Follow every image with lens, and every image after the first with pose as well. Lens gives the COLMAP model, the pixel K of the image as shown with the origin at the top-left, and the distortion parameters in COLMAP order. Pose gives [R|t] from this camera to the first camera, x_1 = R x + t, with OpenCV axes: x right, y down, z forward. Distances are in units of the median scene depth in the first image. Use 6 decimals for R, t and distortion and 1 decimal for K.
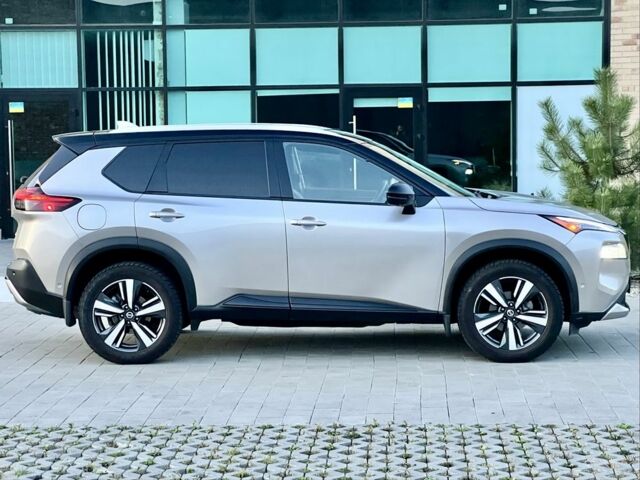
lens RADIAL K [[1540.9, 0, 318.1], [0, 1540.9, 240.1], [0, 0, 1]] dist [-0.083519, 0.000000]
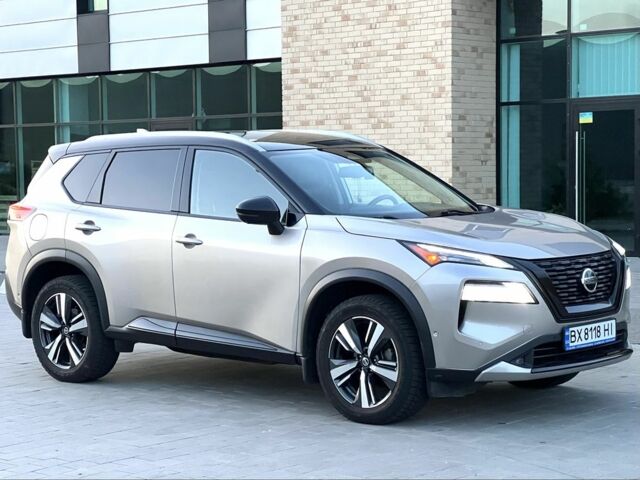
lens RADIAL K [[1540.9, 0, 318.9], [0, 1540.9, 238.0], [0, 0, 1]] dist [-0.083519, 0.000000]
pose [[0.774686, 0.033269, -0.631471, 0.607160], [-0.040587, 0.999172, 0.002848, -0.018341], [0.631043, 0.023423, 0.775394, 0.357907]]
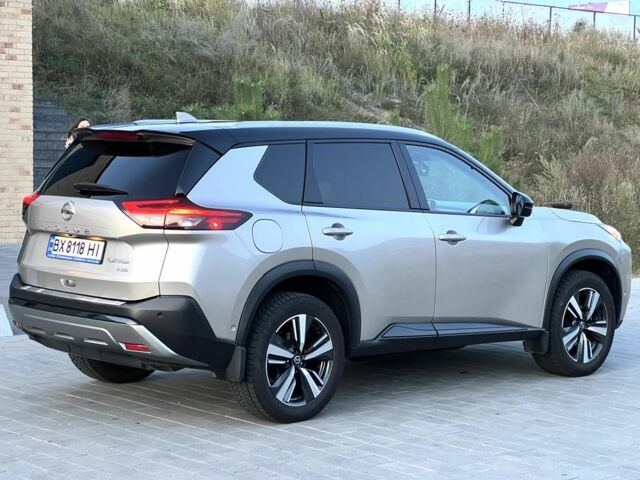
lens RADIAL K [[1540.9, 0, 318.9], [0, 1540.9, 241.4], [0, 0, 1]] dist [-0.083519, 0.000000]
pose [[0.672793, -0.023887, 0.739445, -0.701477], [0.036280, 0.999341, -0.000728, -0.010881], [-0.738940, 0.027317, 0.673217, 0.463209]]
